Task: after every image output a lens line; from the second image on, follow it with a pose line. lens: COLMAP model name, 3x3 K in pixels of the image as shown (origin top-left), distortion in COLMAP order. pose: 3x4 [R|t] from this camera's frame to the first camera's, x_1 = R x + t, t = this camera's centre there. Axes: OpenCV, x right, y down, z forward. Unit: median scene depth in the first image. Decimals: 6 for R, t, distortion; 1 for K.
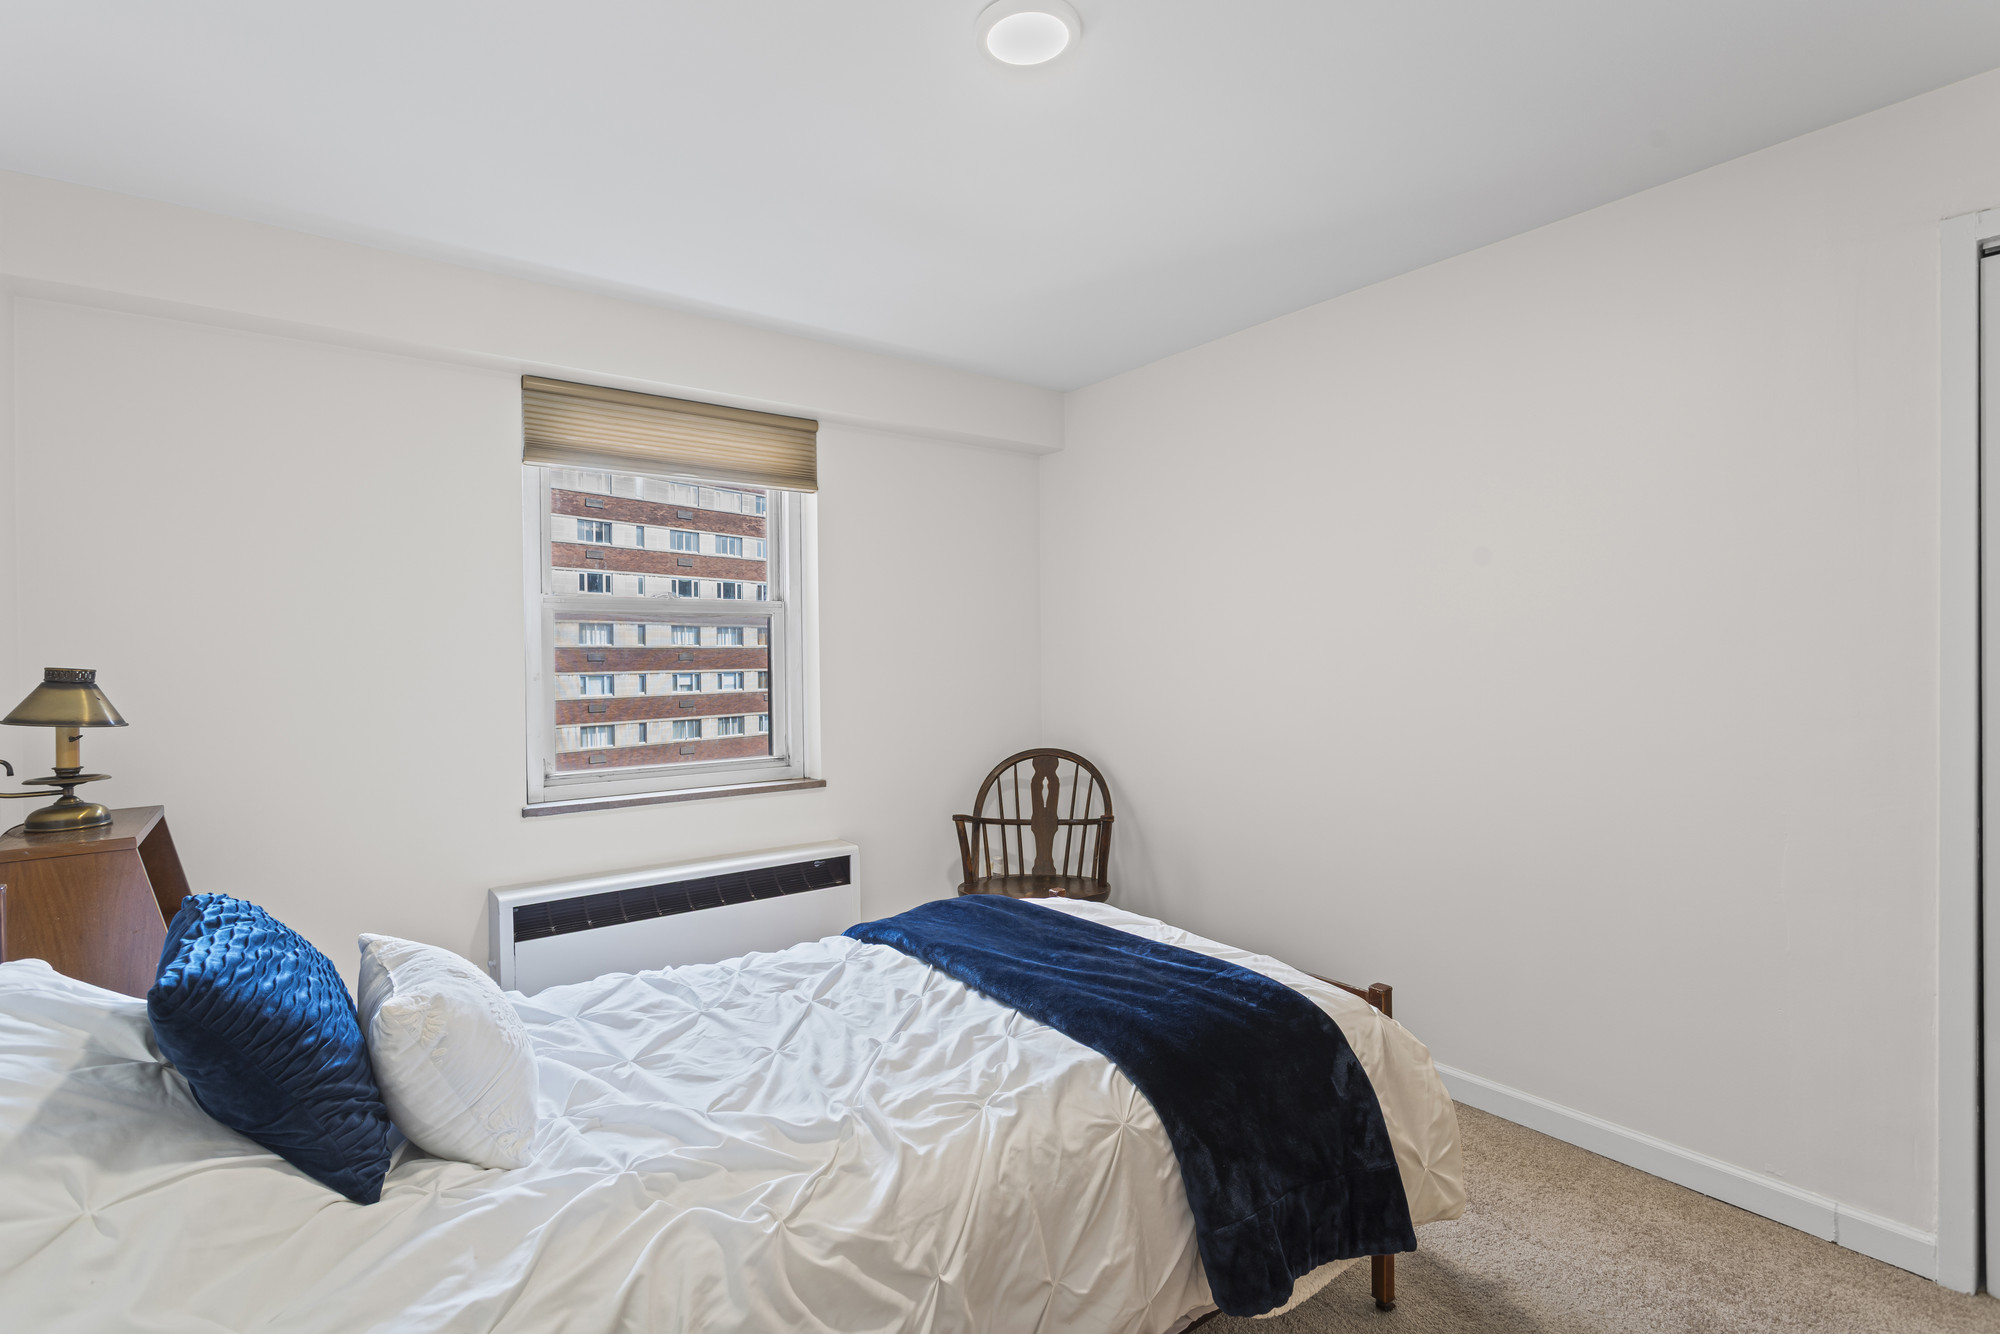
lens RADIAL K [[953.2, 0, 1009.3], [0, 953.2, 659.4], [0, 0, 1]] dist [-0.002315, 0.000157]
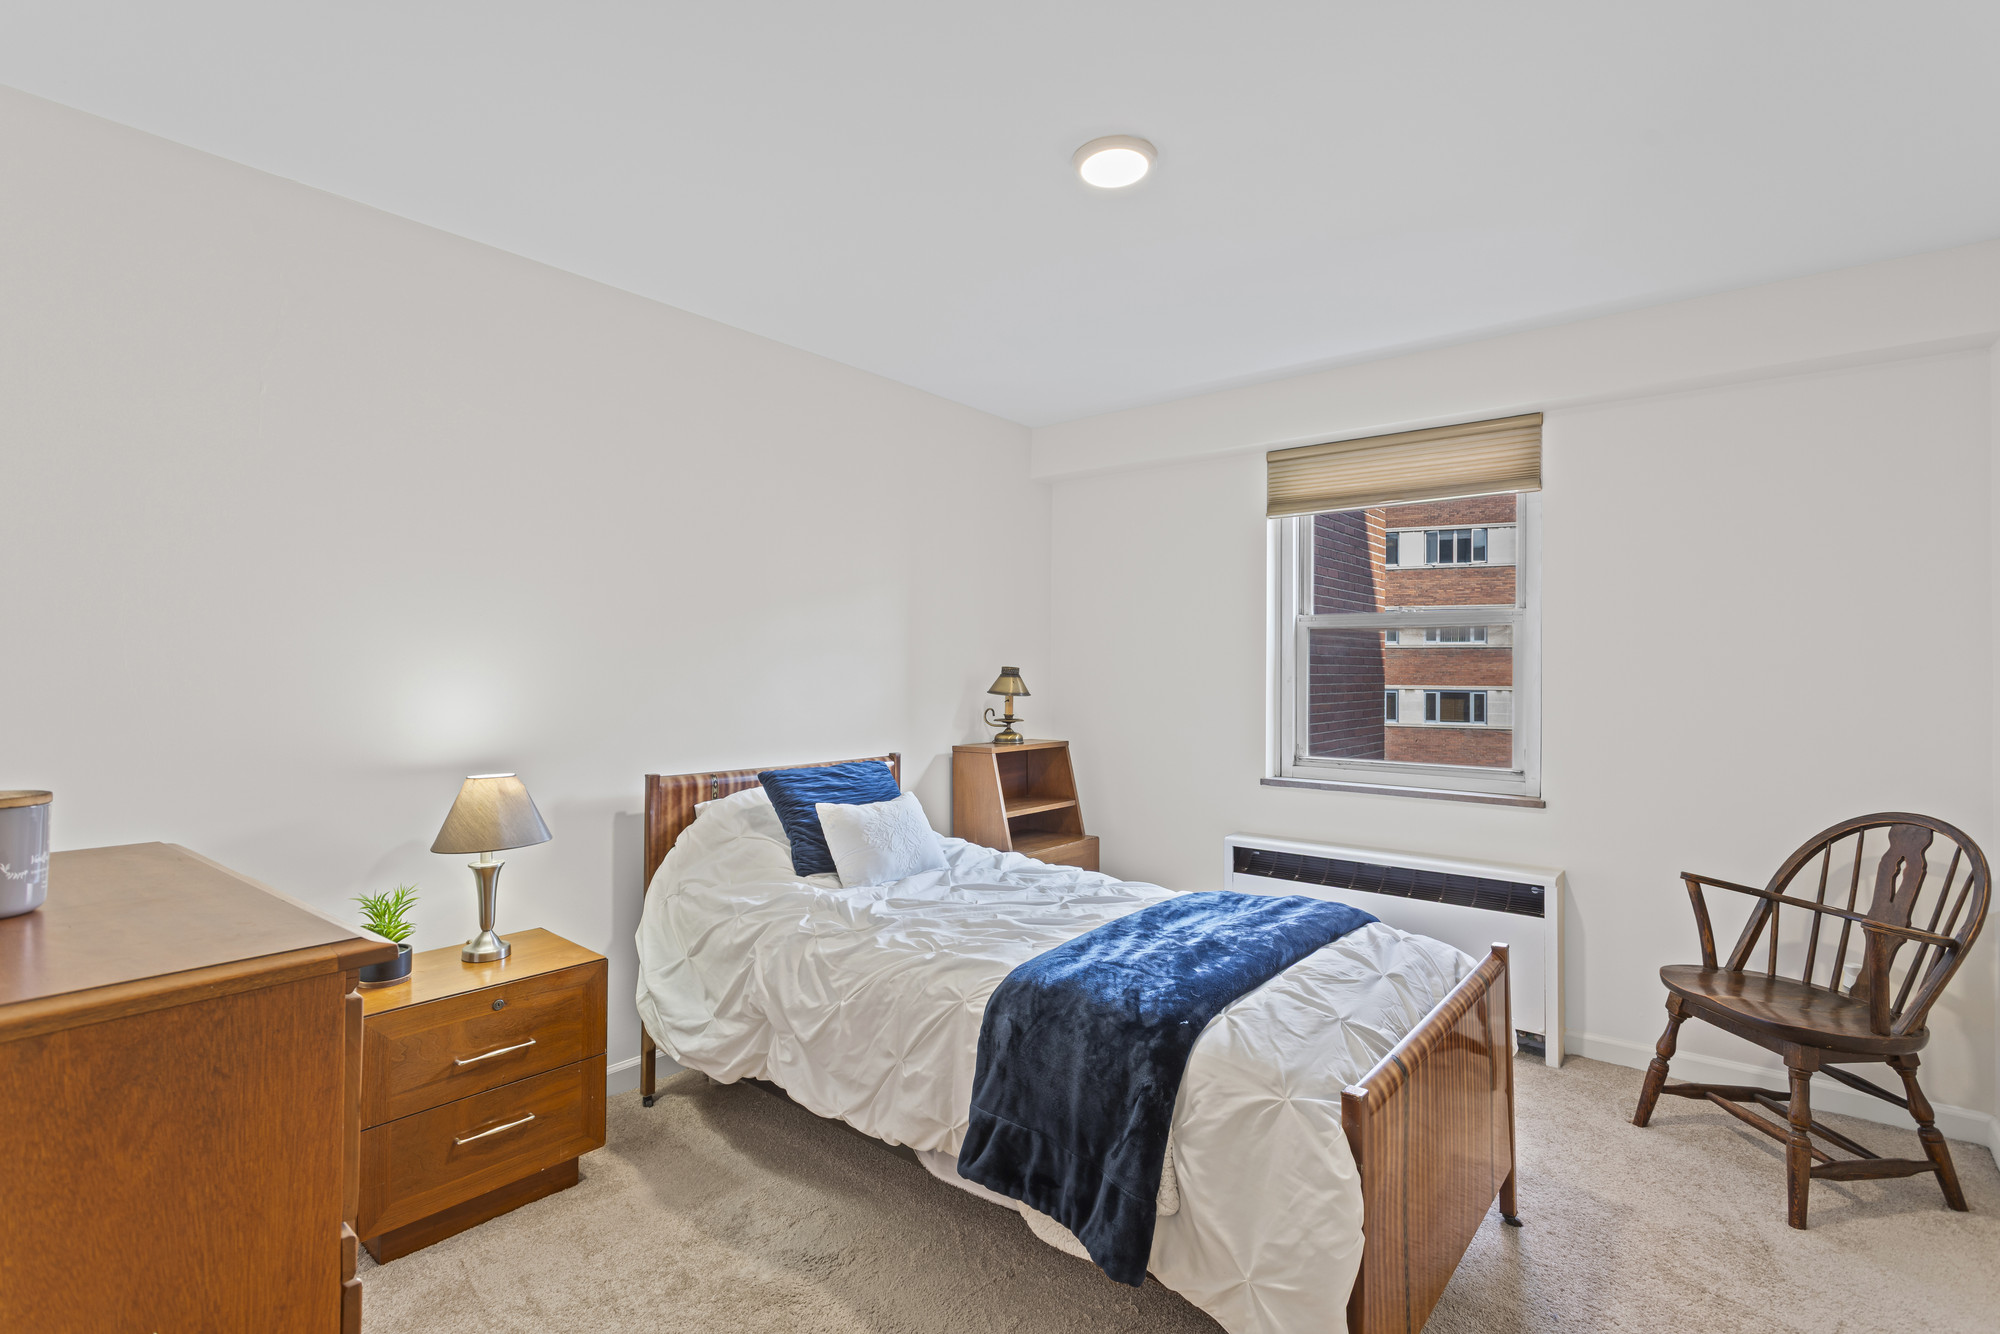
lens RADIAL K [[953.2, 0, 1009.3], [0, 953.2, 659.4], [0, 0, 1]] dist [-0.002315, 0.000157]
pose [[0.228955, 0.005600, -0.973421, 0.596590], [-0.010501, 0.999939, 0.003282, -0.008146], [0.973380, 0.009470, 0.229000, 0.293858]]
